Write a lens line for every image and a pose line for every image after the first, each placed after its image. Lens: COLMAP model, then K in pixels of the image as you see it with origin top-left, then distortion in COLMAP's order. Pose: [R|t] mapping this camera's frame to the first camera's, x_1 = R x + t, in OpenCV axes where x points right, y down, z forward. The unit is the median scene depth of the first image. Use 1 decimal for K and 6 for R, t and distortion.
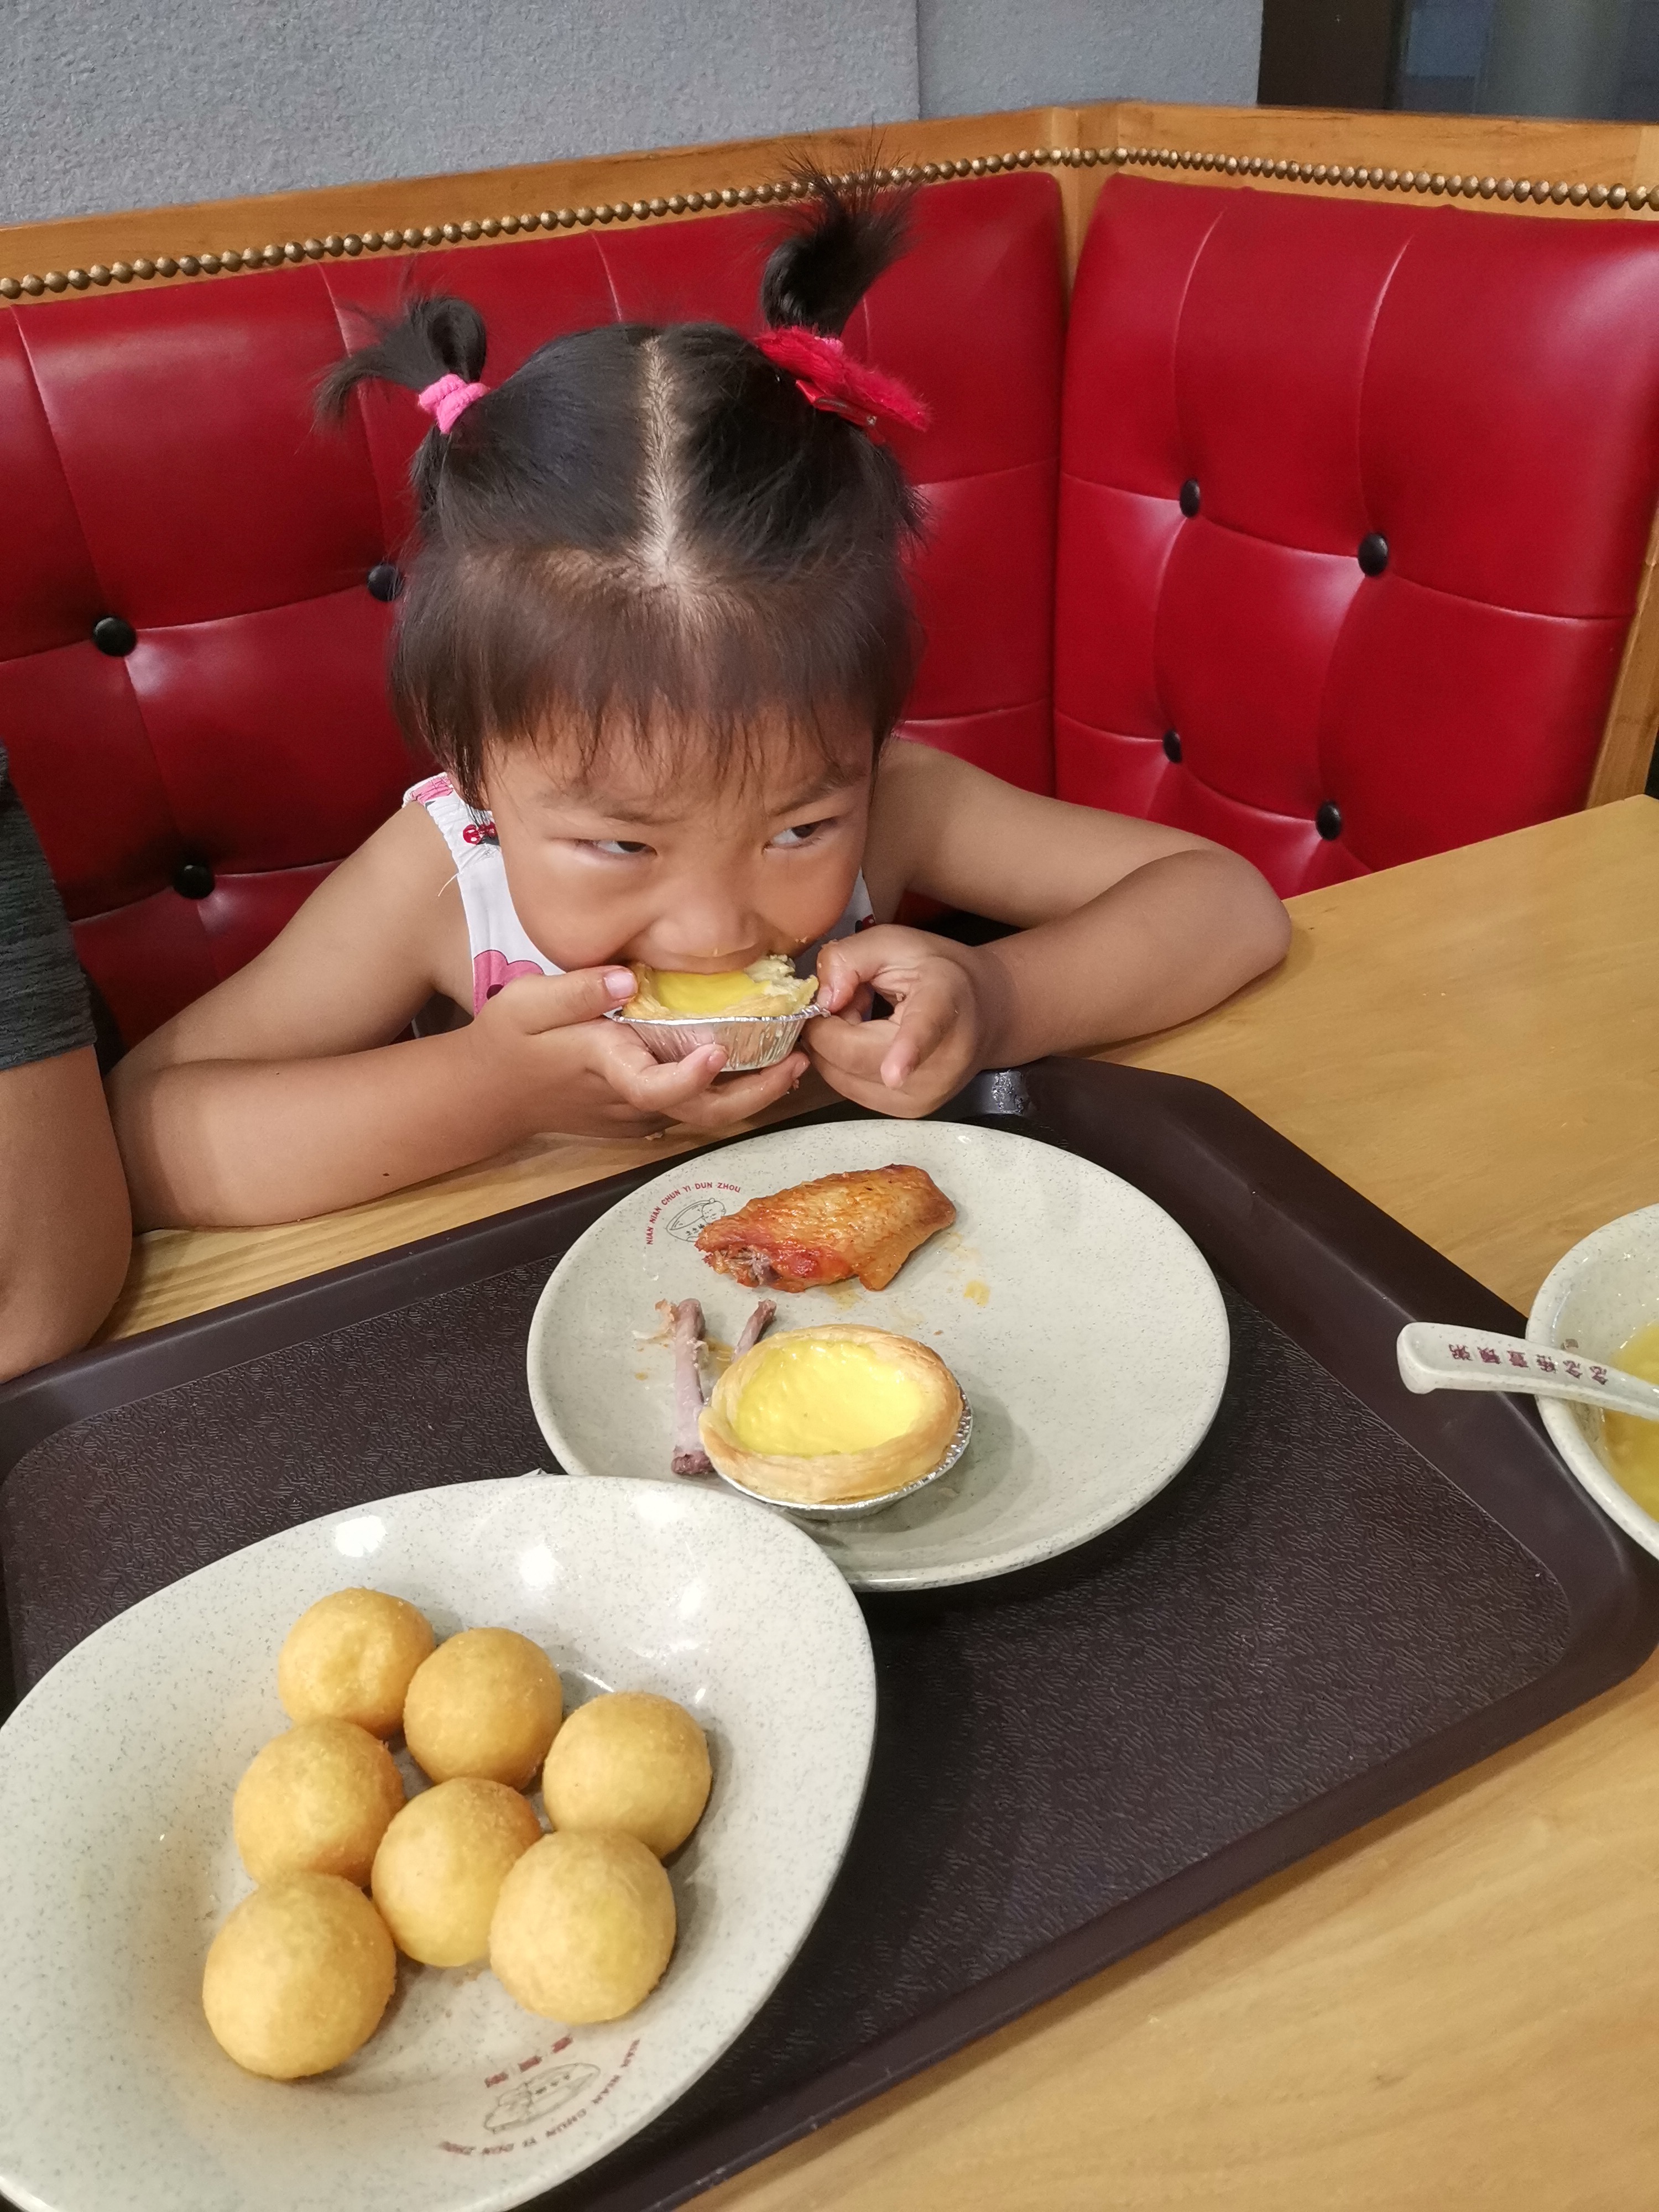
lens RADIAL K [[1677.0, 0, 829.5], [0, 1677.0, 1106.0], [0, 0, 1]] dist [0.096042, -0.138538]
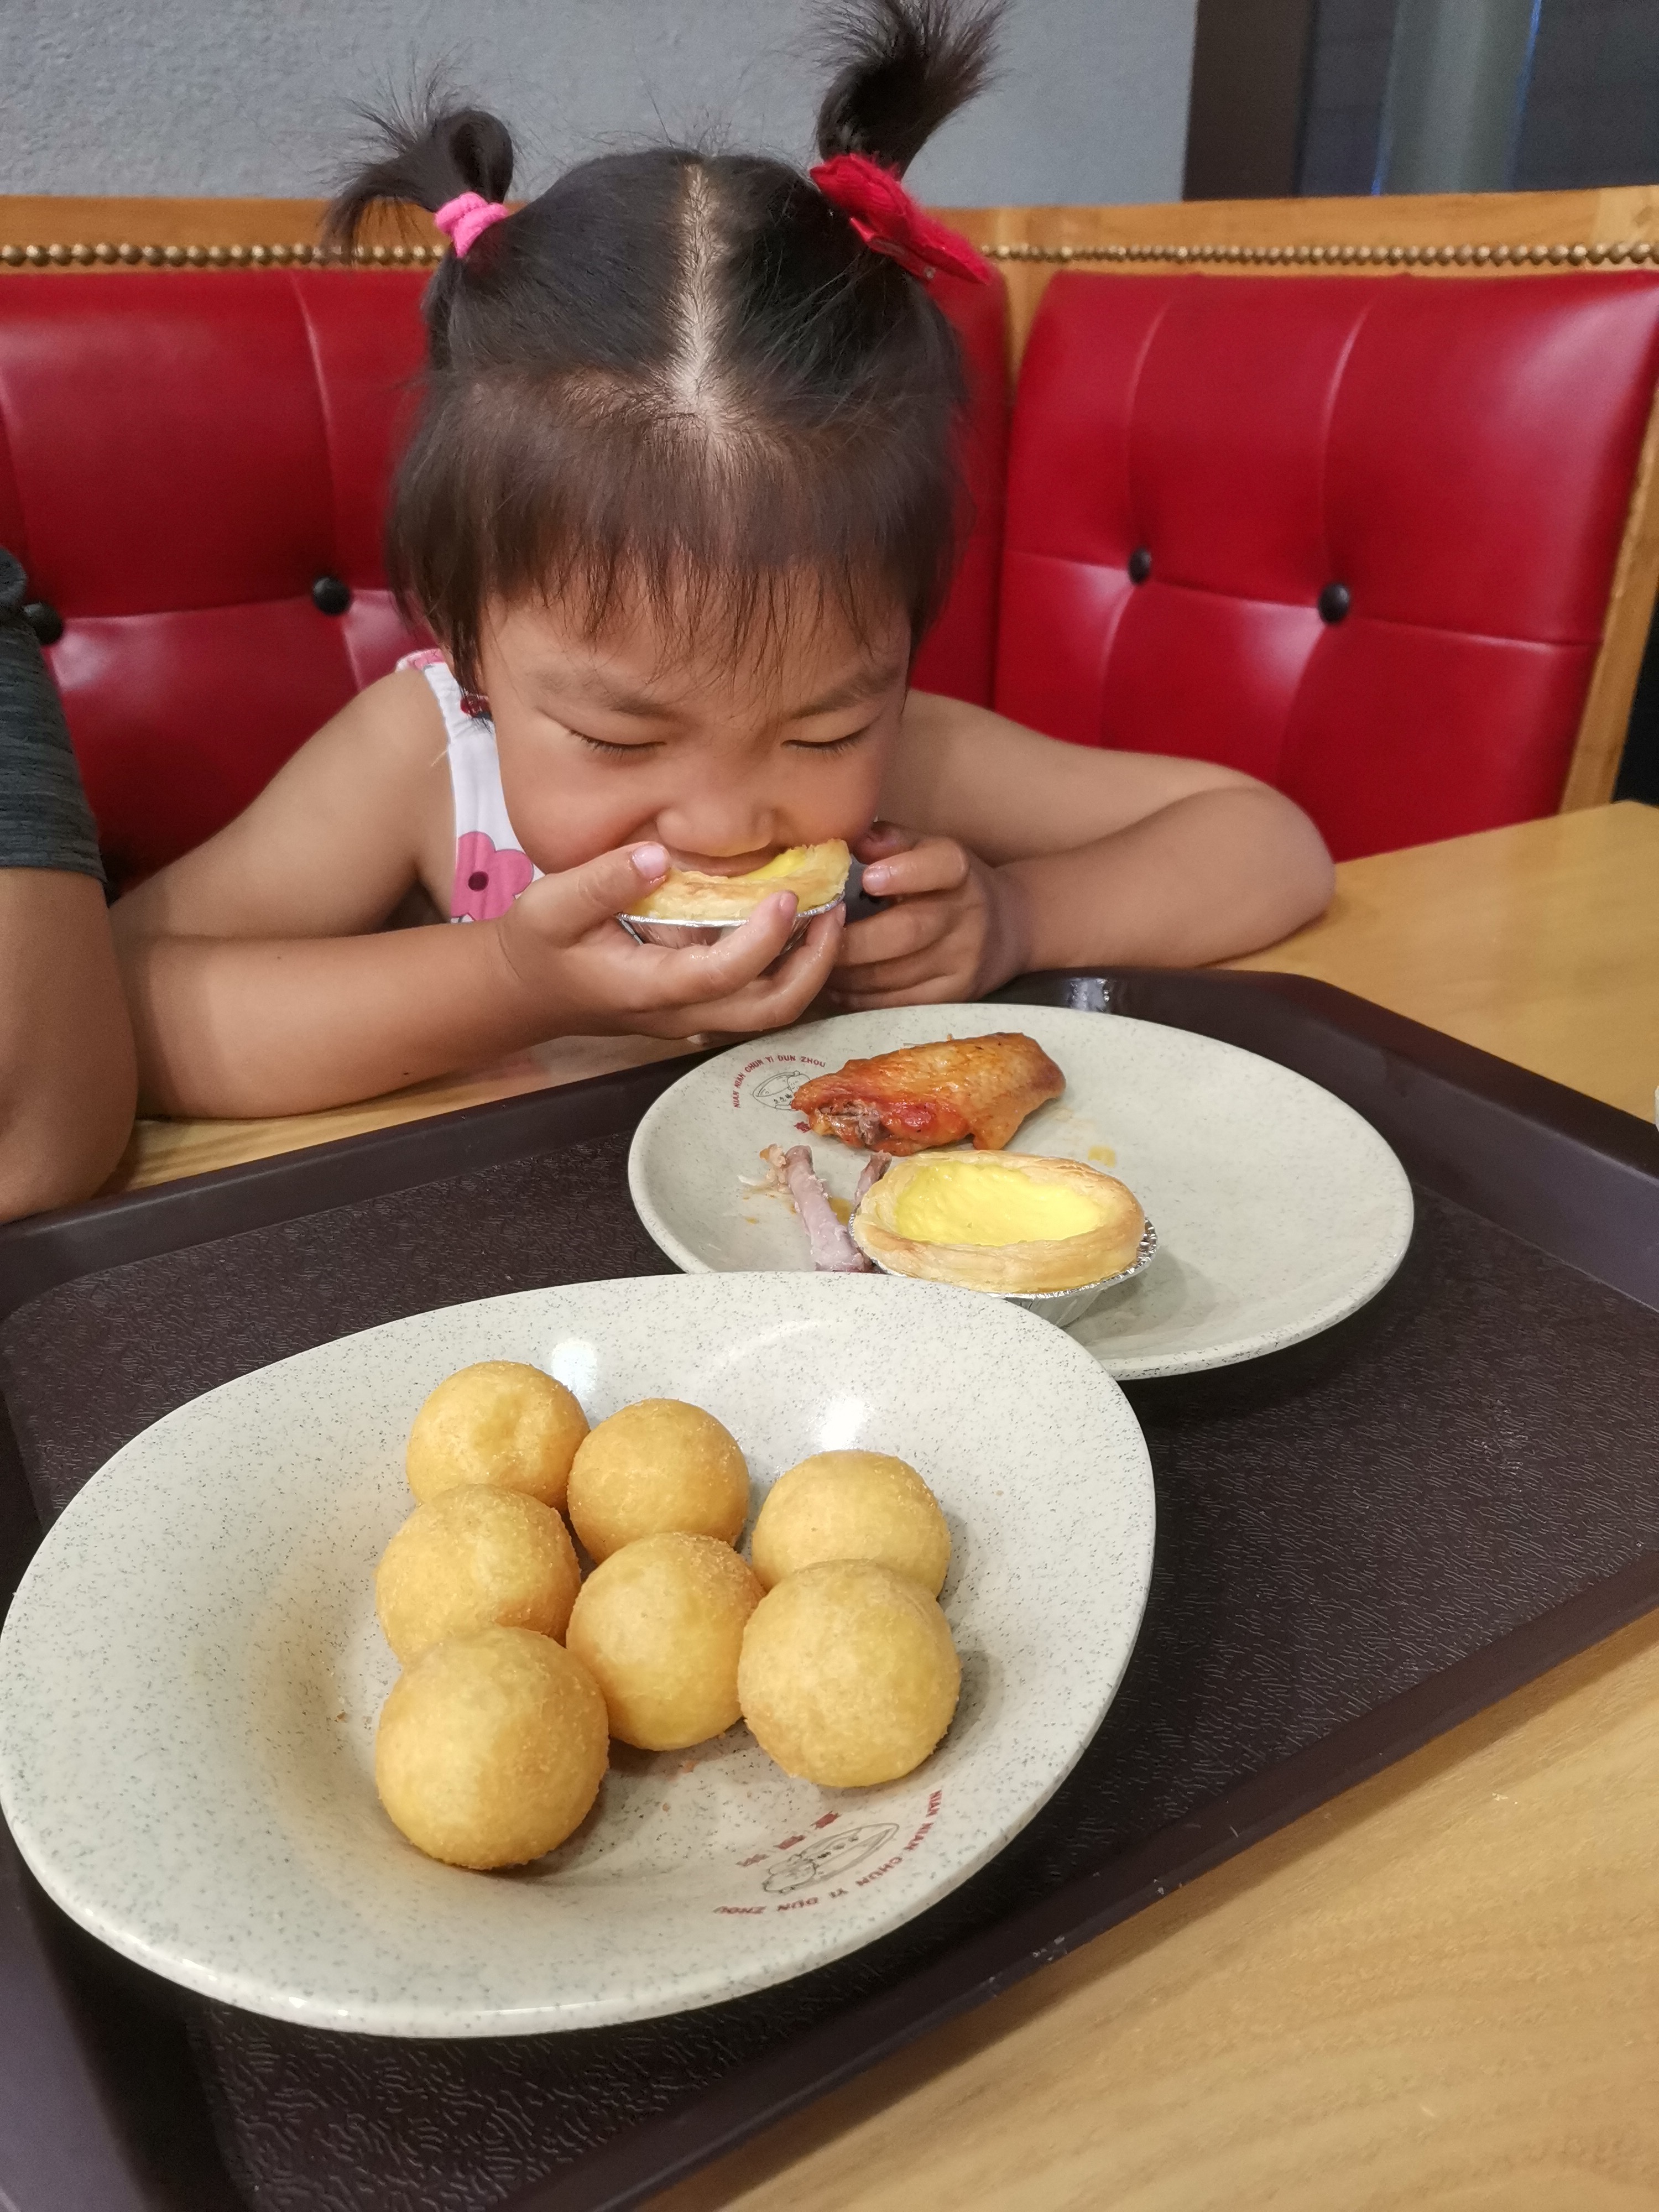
lens RADIAL K [[1693.9, 0, 829.5], [0, 1693.9, 1106.0], [0, 0, 1]] dist [0.080654, -0.123799]
pose [[0.994007, 0.020525, 0.107370, -0.207541], [-0.006547, 0.991629, -0.128953, 0.265361], [-0.109118, 0.127478, 0.985821, 0.130092]]
